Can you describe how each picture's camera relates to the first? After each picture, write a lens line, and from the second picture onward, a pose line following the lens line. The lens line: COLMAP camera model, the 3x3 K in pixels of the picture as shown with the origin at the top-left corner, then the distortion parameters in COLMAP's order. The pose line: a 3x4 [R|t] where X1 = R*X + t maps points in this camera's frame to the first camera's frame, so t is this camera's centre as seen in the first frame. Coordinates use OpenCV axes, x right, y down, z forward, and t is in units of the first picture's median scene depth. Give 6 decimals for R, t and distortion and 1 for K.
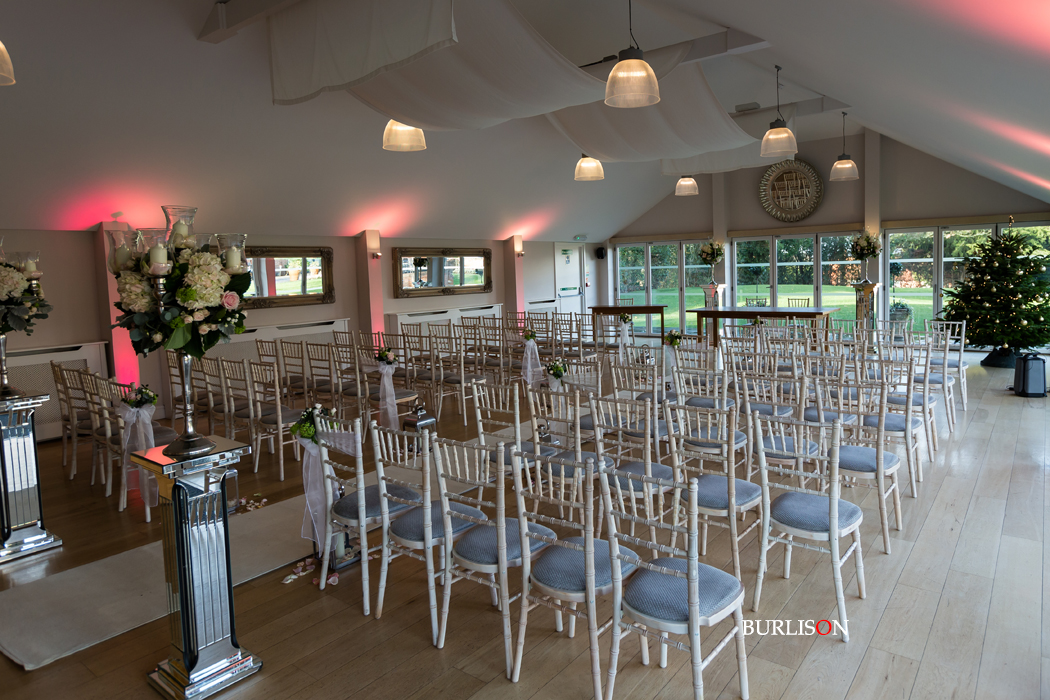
lens RADIAL K [[655.5, 0, 525.8], [0, 655.5, 345.4], [0, 0, 1]] dist [0.001508, -0.000055]
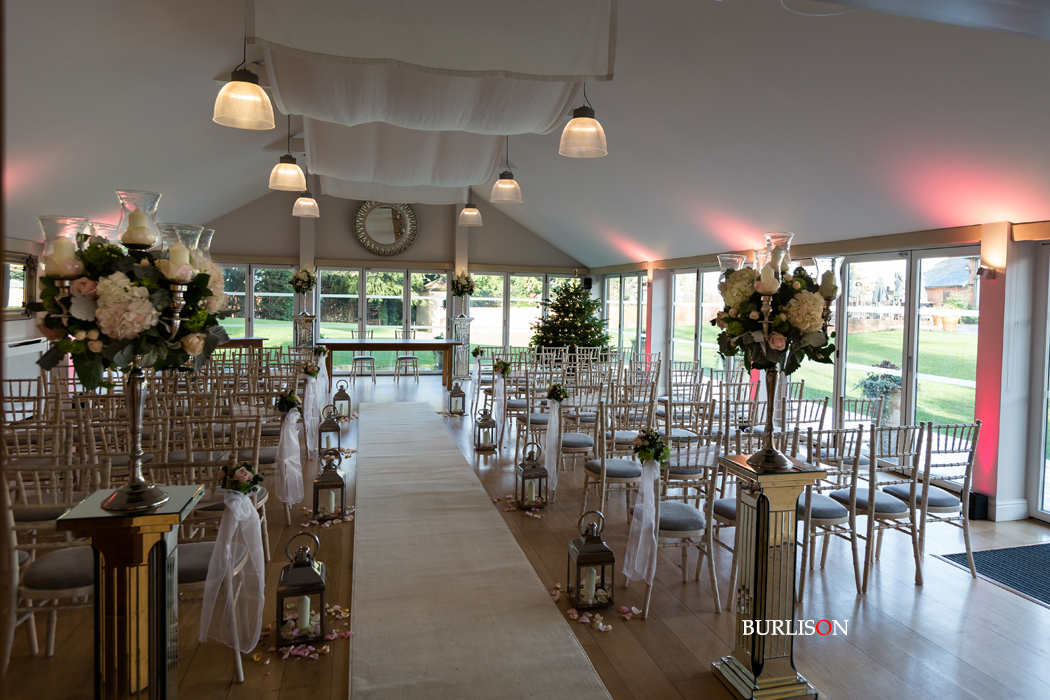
lens RADIAL K [[706.3, 0, 524.3], [0, 706.3, 350.2], [0, 0, 1]] dist [-0.002968, -0.000889]
pose [[0.633162, -0.010619, 0.773946, -0.353770], [0.044931, 0.998724, -0.023055, -0.003627], [-0.772714, 0.049372, 0.632831, 0.140172]]
